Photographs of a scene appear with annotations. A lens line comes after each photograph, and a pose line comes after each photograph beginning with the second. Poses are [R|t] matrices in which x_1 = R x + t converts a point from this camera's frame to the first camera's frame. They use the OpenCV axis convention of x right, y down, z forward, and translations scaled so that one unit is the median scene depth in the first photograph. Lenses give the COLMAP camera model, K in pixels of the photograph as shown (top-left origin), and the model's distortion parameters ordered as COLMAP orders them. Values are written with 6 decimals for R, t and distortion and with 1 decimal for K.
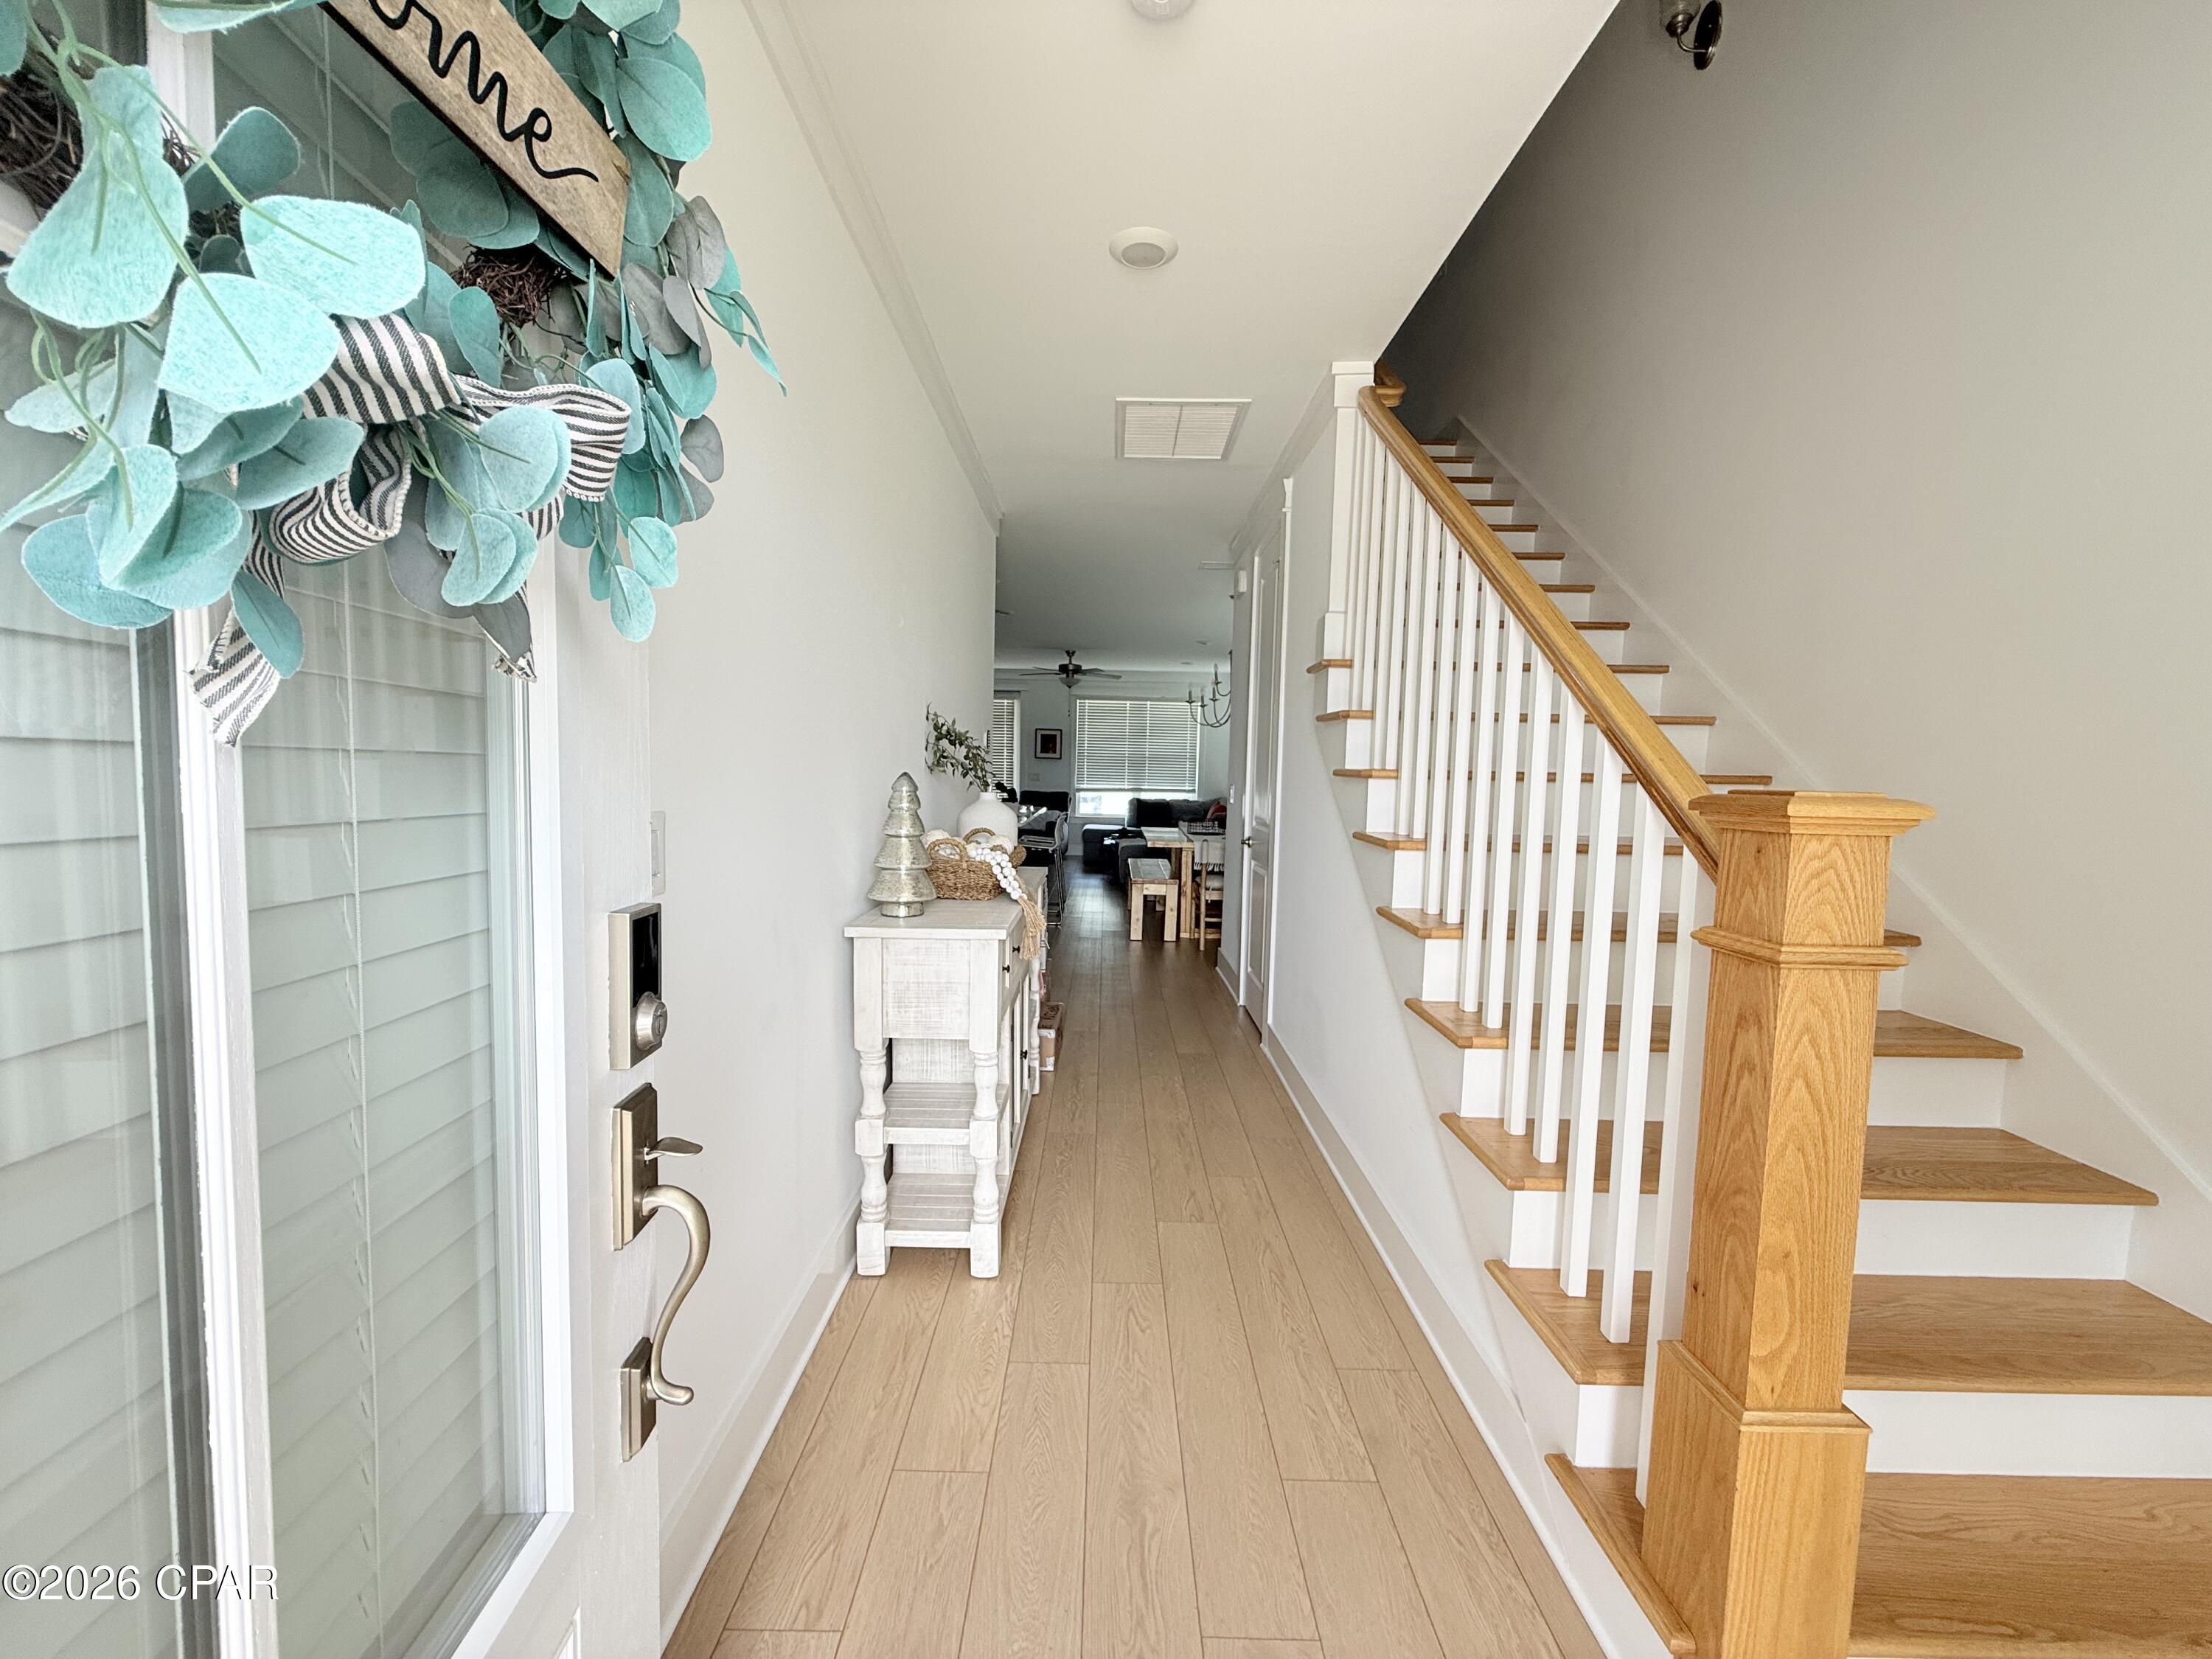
lens RADIAL K [[884.2, 0, 1099.6], [0, 884.2, 823.3], [0, 0, 1]] dist [-0.001273, 0.000264]
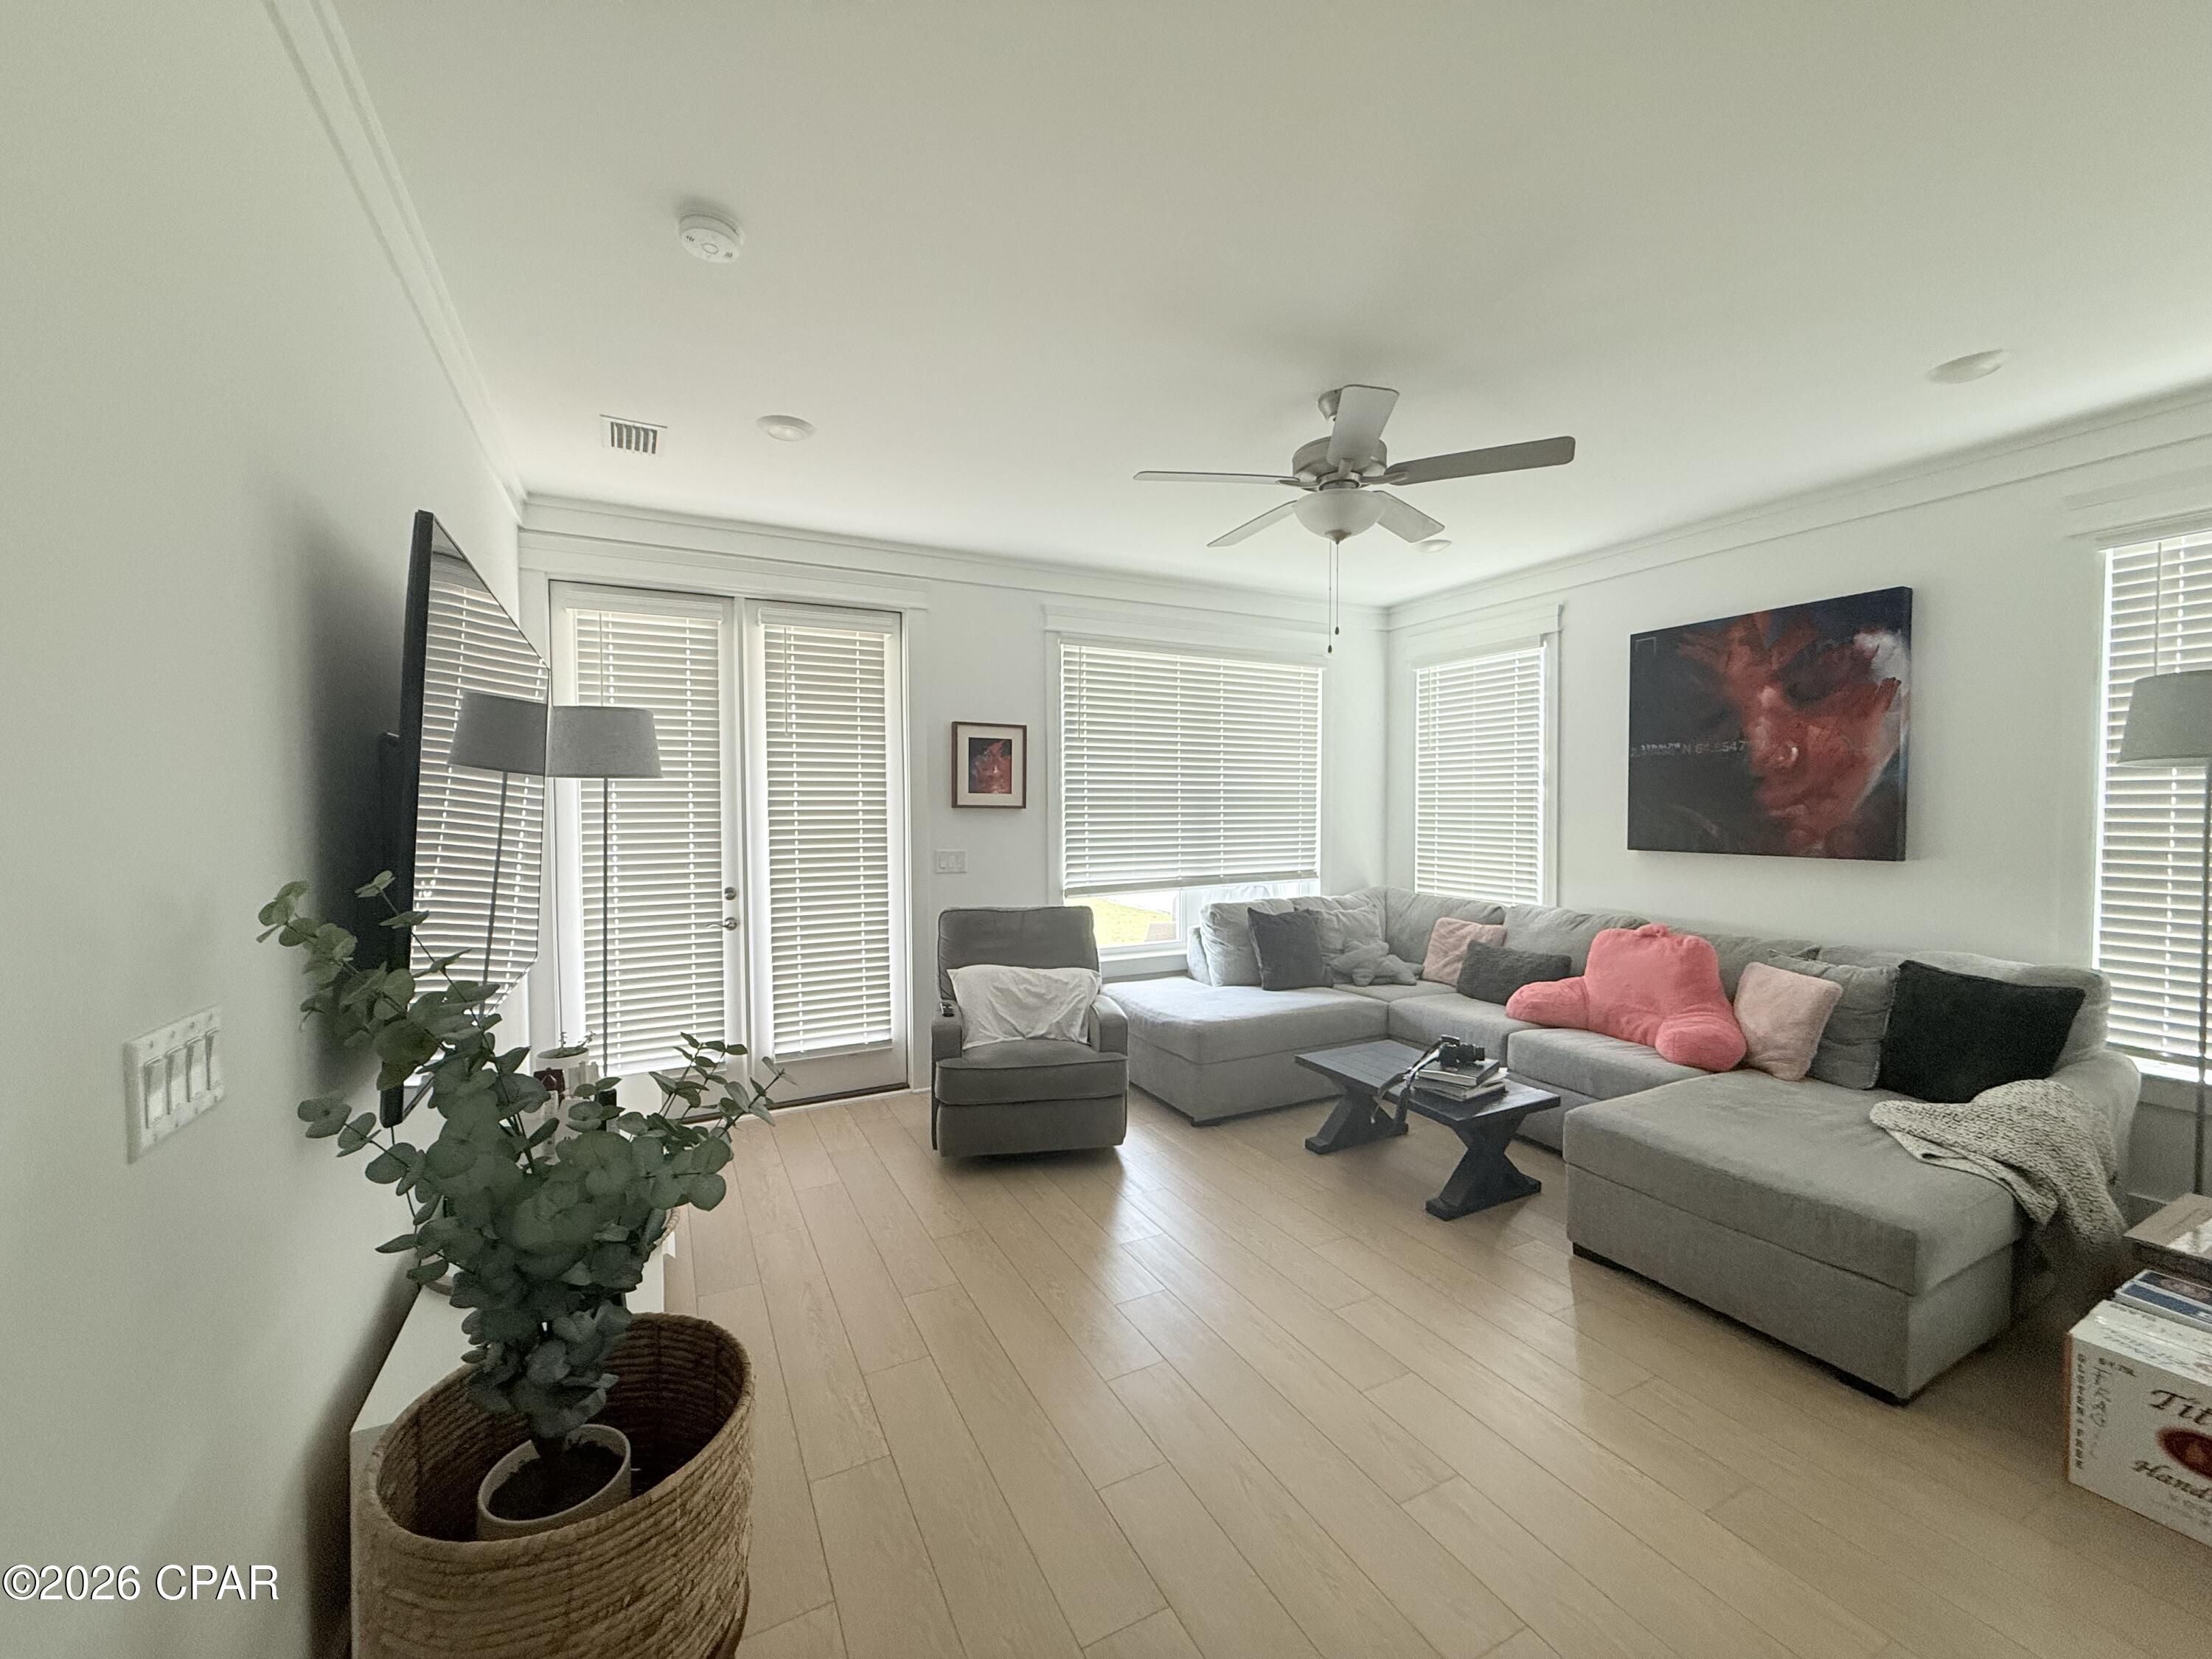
lens RADIAL K [[884.2, 0, 1109.2], [0, 884.2, 835.5], [0, 0, 1]] dist [-0.001273, 0.000264]
pose [[0.885401, -0.038657, 0.463218, -0.186604], [0.052801, 0.998450, -0.017599, -0.056576], [-0.461820, 0.040041, 0.886070, 0.704120]]
